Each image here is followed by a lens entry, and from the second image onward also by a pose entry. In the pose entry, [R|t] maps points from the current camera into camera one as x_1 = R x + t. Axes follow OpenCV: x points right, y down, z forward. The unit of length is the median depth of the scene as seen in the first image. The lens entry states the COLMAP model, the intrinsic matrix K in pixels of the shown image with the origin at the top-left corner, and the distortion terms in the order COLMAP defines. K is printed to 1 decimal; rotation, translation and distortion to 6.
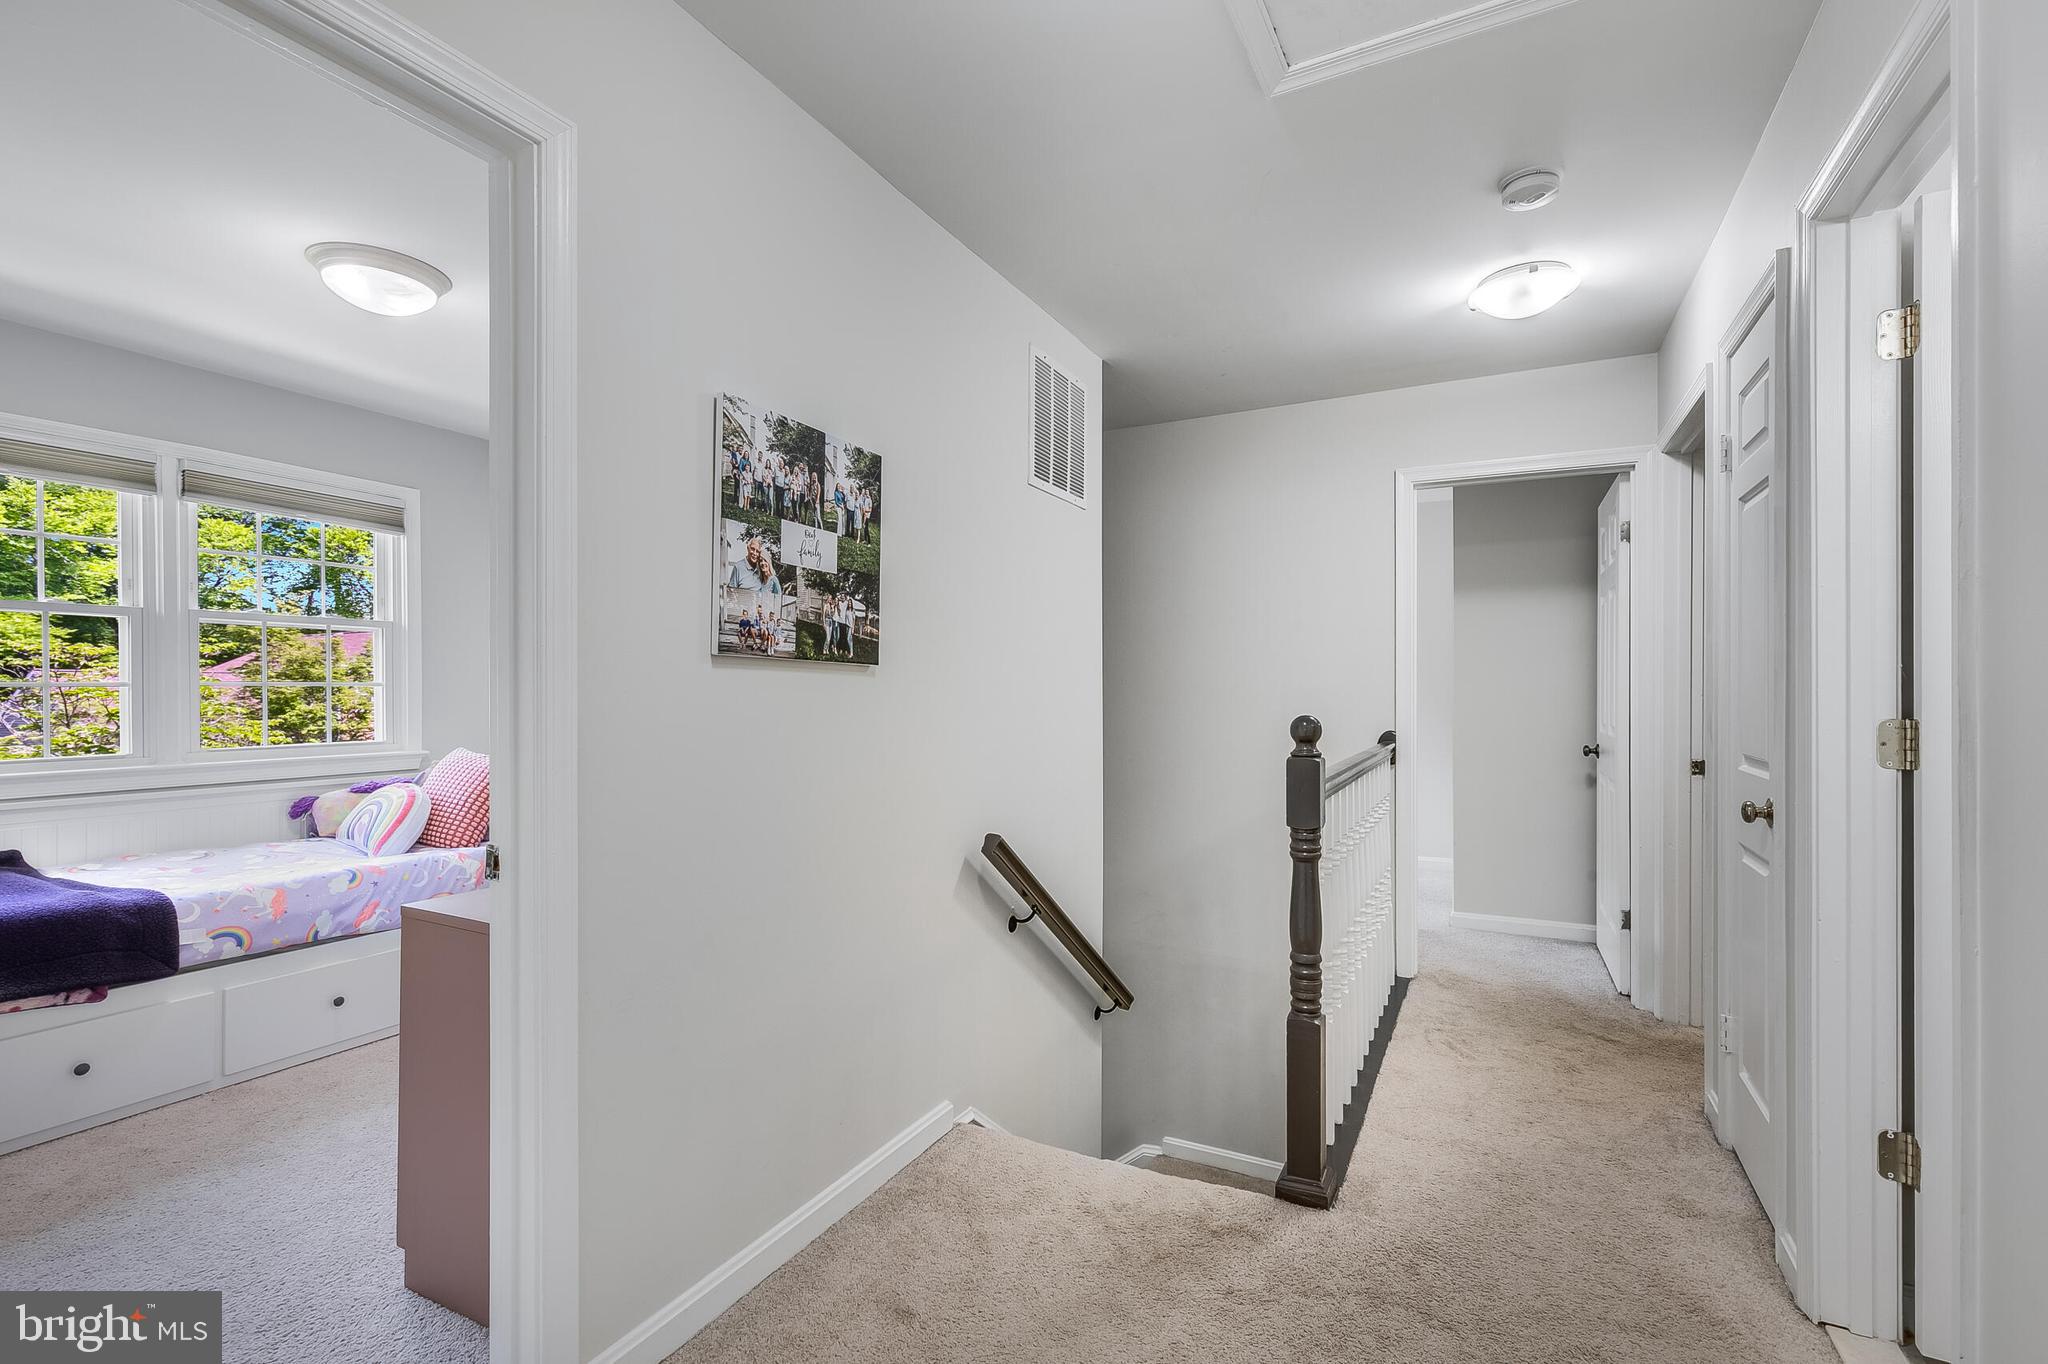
lens RADIAL K [[909.5, 0, 1029.5], [0, 909.5, 693.9], [0, 0, 1]] dist [0.000092, 0.000022]
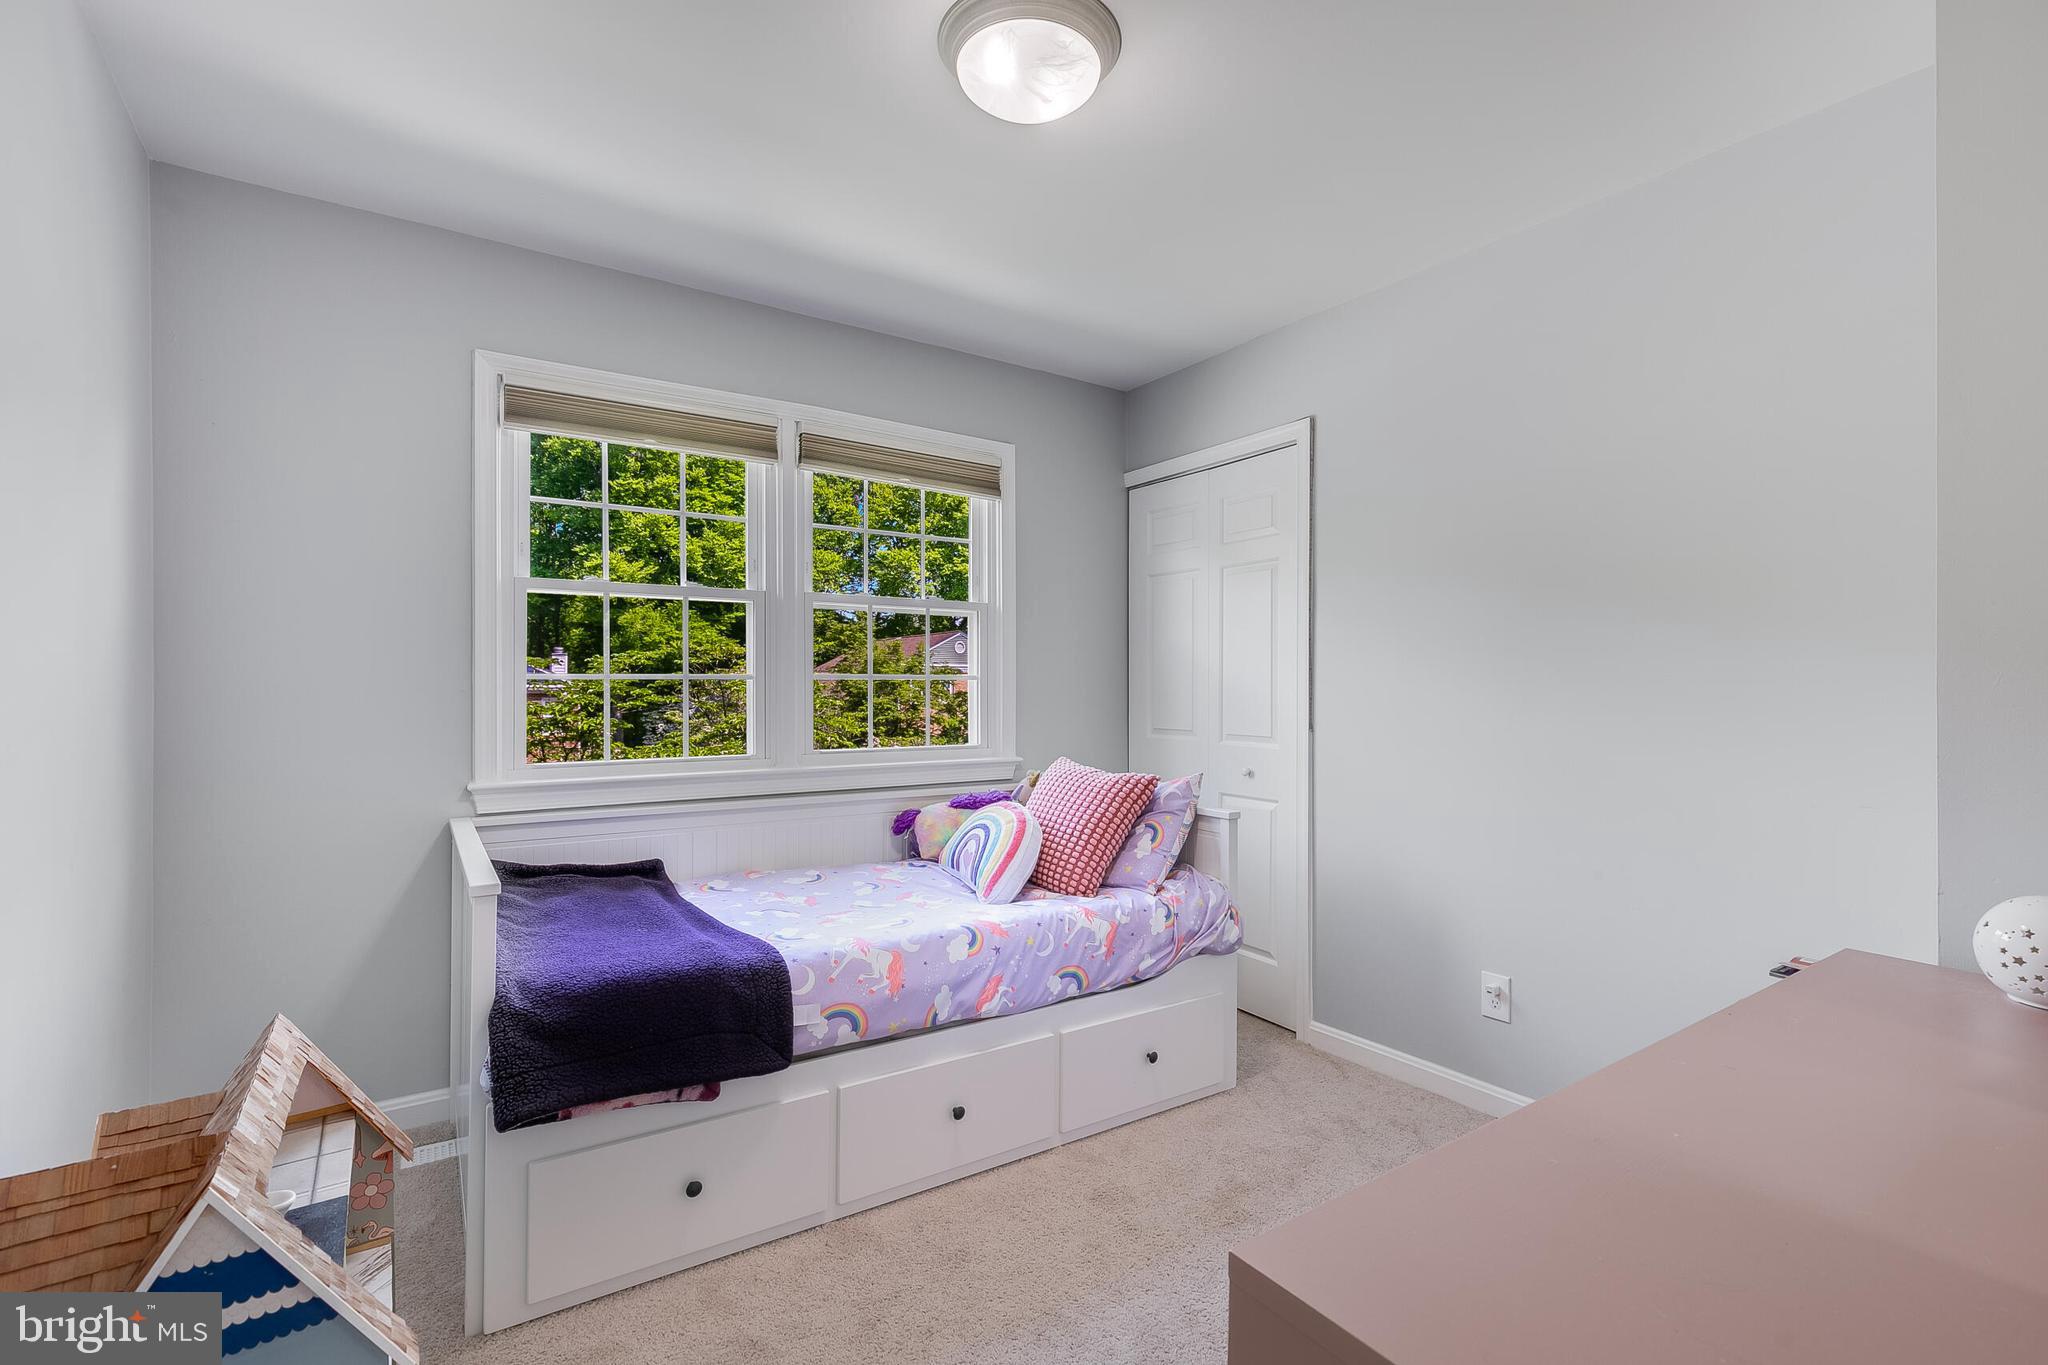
lens RADIAL K [[909.5, 0, 1031.7], [0, 909.5, 688.9], [0, 0, 1]] dist [0.000092, 0.000022]
pose [[0.877511, 0.003843, -0.479540, -0.323211], [-0.004573, 0.999989, -0.000355, 0.000185], [0.479534, 0.002505, 0.877520, 0.348558]]
